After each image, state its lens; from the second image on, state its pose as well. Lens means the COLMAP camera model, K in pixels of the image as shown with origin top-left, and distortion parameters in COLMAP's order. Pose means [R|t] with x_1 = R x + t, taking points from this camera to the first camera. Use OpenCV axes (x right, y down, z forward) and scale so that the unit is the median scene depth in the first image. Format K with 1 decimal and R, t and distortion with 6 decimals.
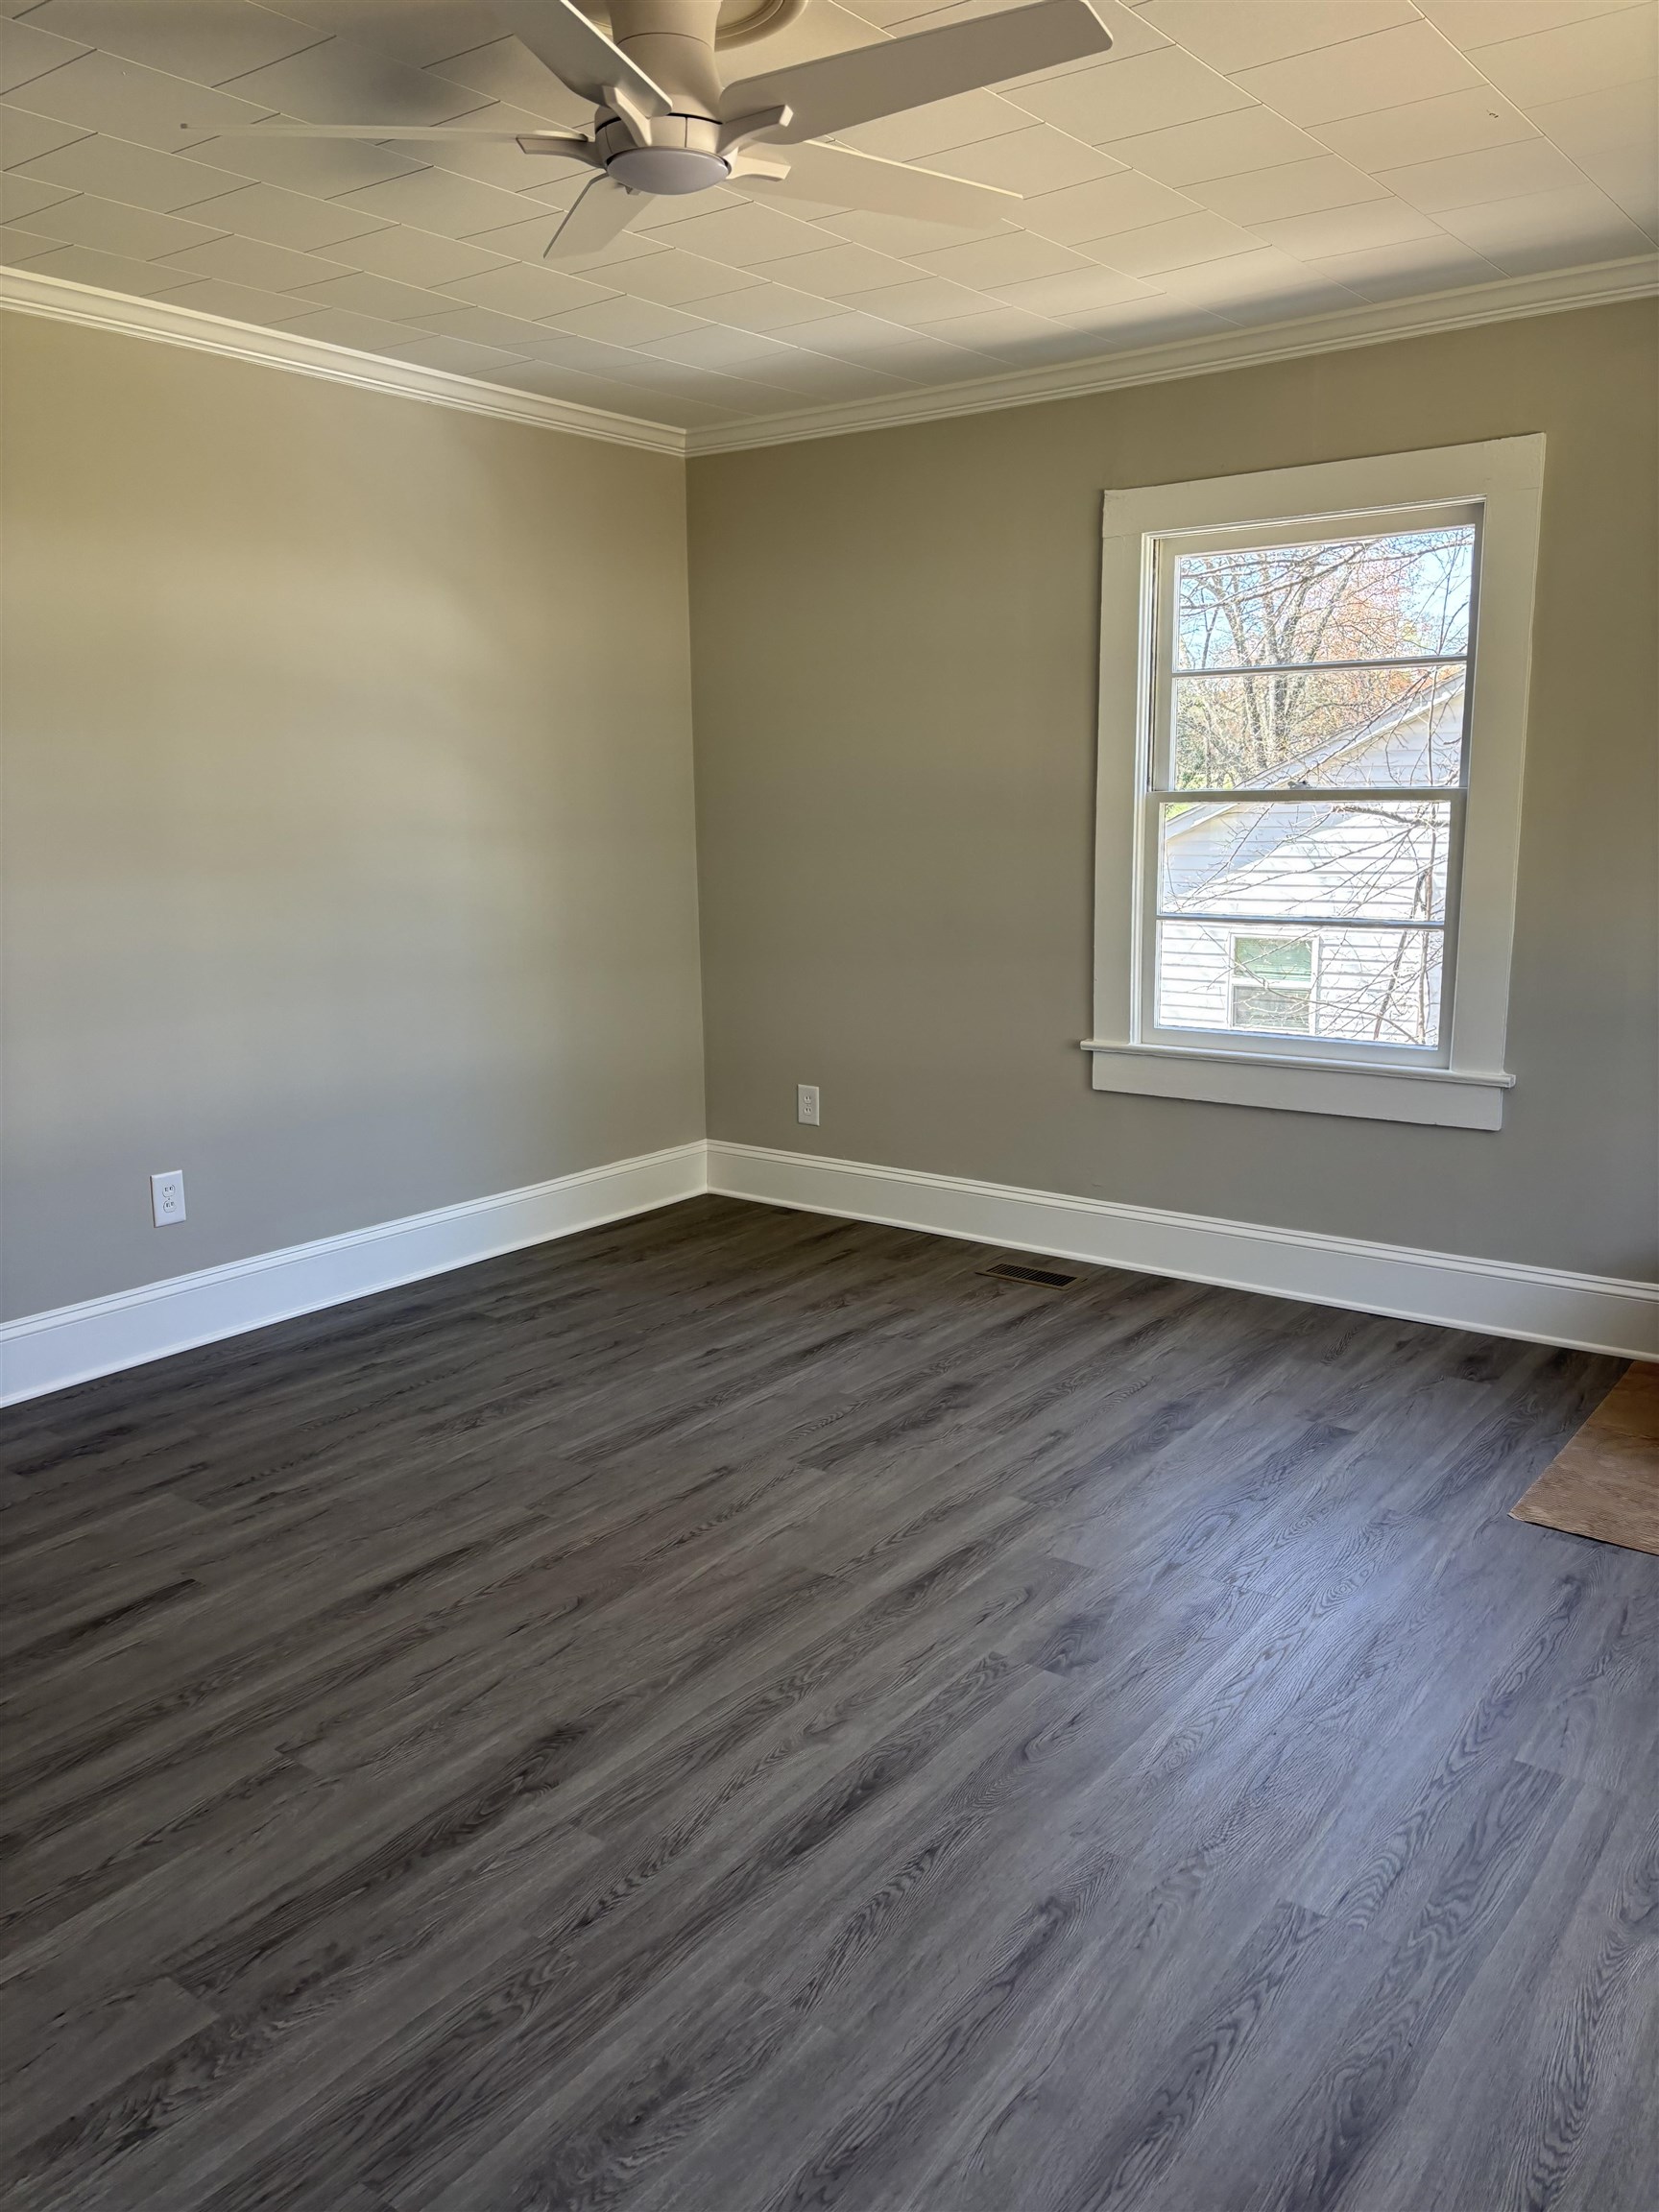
lens RADIAL K [[1689.4, 0, 829.5], [0, 1689.4, 1106.0], [0, 0, 1]] dist [0.034817, -0.003500]
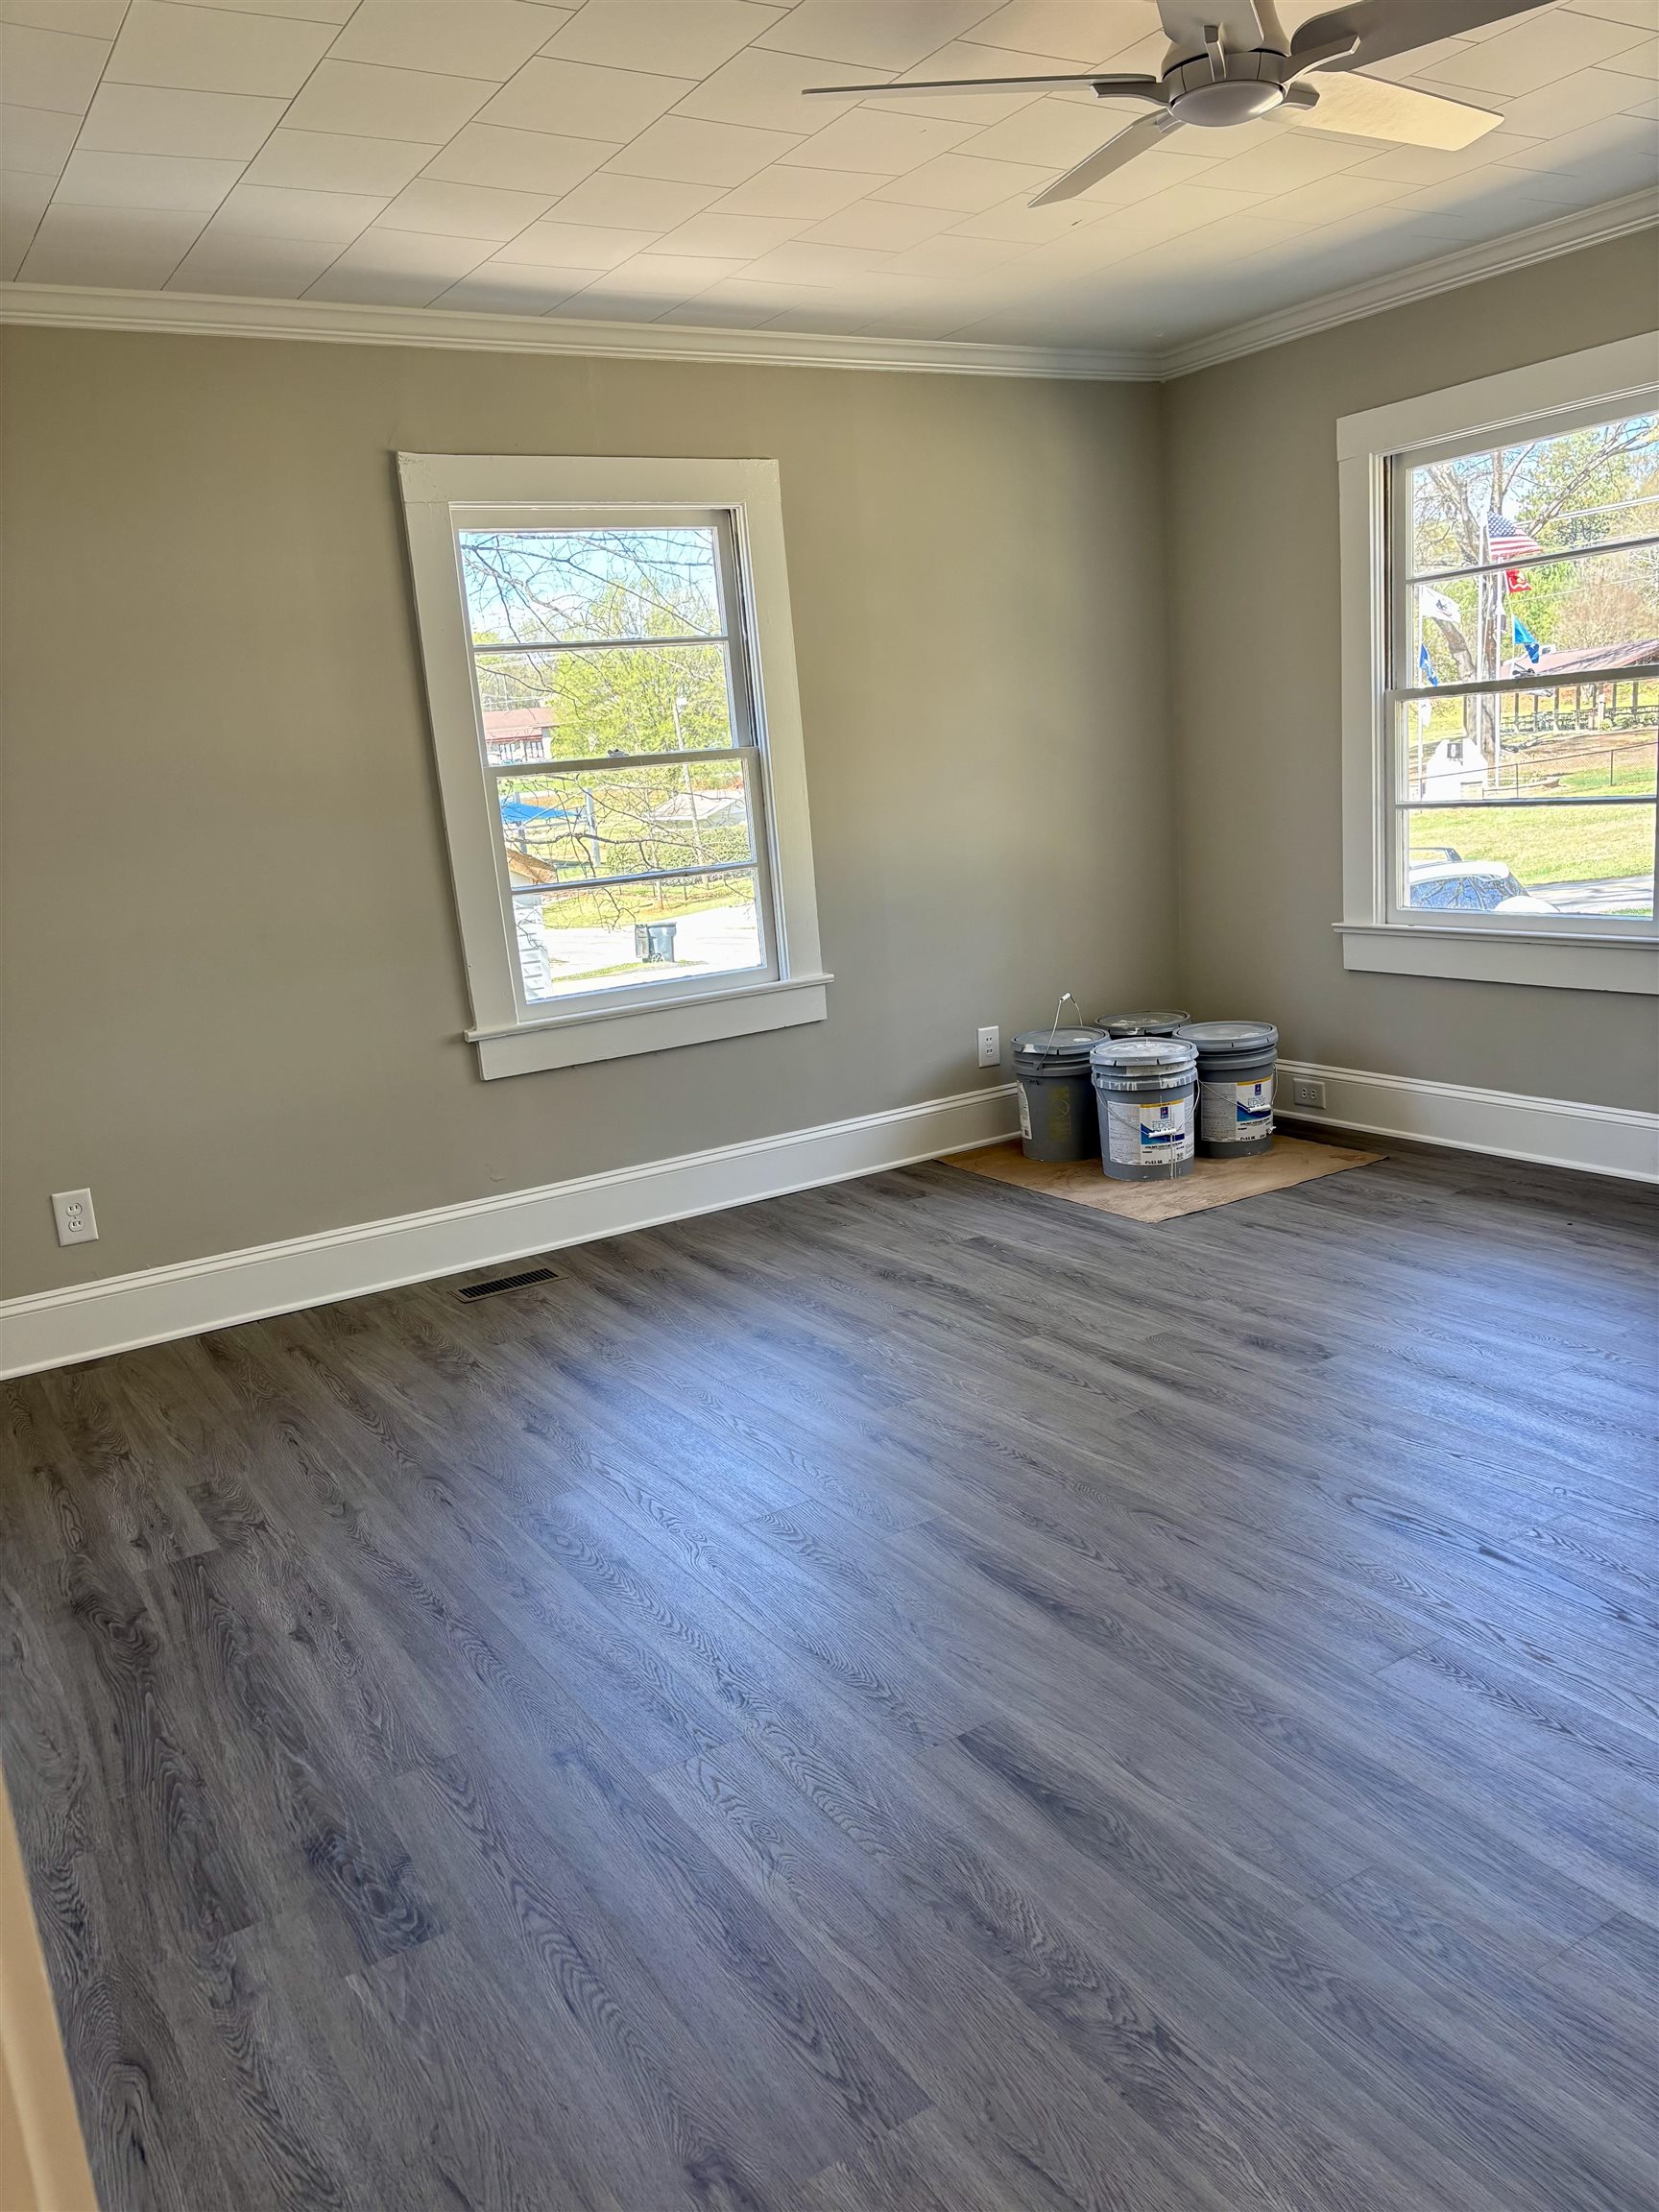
lens RADIAL K [[1689.4, 0, 829.5], [0, 1689.4, 1106.0], [0, 0, 1]] dist [0.034817, -0.003500]
pose [[0.366910, -0.208815, 0.906517, -0.694147], [0.261774, 0.958279, 0.114786, -0.059524], [-0.892665, 0.195187, 0.406264, 0.475602]]
